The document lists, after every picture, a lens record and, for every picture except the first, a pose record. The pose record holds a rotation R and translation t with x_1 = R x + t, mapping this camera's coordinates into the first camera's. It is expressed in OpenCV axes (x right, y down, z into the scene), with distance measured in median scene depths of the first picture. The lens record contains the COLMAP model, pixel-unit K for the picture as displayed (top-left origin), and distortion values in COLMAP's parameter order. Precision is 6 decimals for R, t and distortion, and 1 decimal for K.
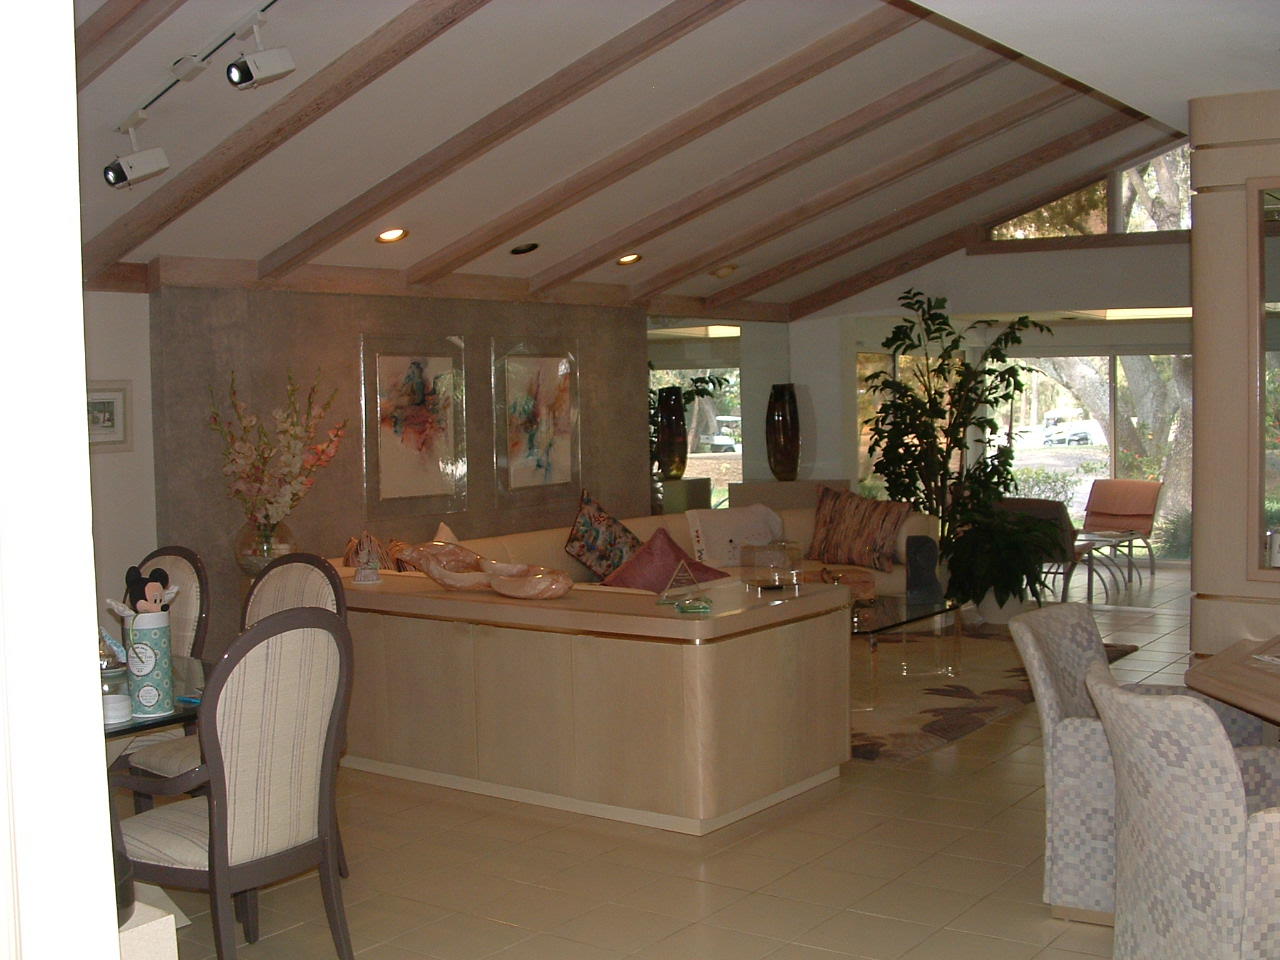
lens RADIAL K [[1502.4, 0, 667.4], [0, 1502.4, 483.0], [0, 0, 1]] dist [-0.265329, 0.294327]
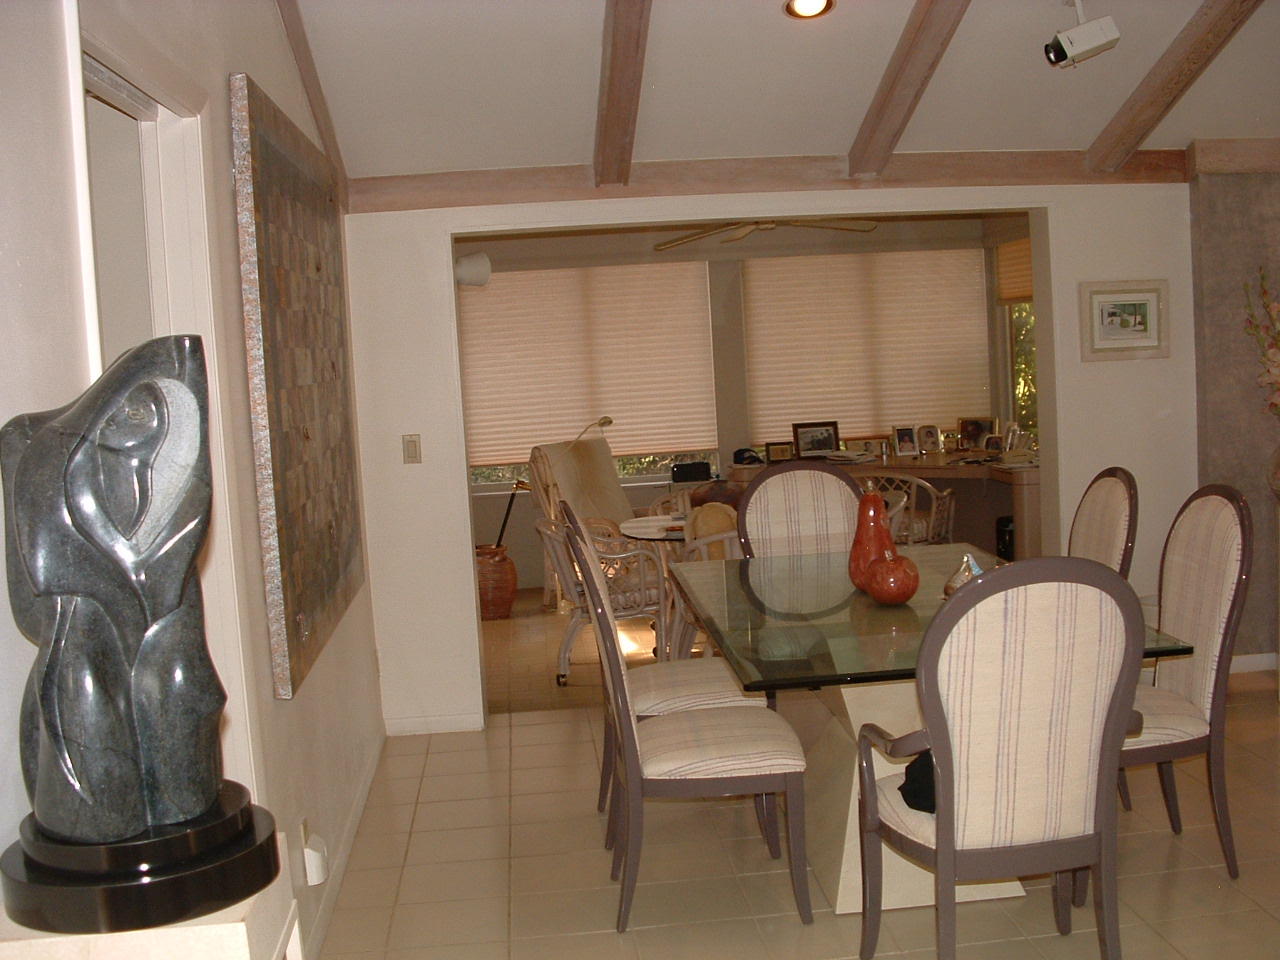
lens RADIAL K [[1502.4, 0, 667.4], [0, 1502.4, 483.0], [0, 0, 1]] dist [-0.265329, 0.294327]
pose [[0.659814, 0.057027, -0.749262, 0.117144], [-0.005685, 0.997466, 0.070912, -0.006669], [0.751408, -0.042529, 0.658466, 0.163228]]
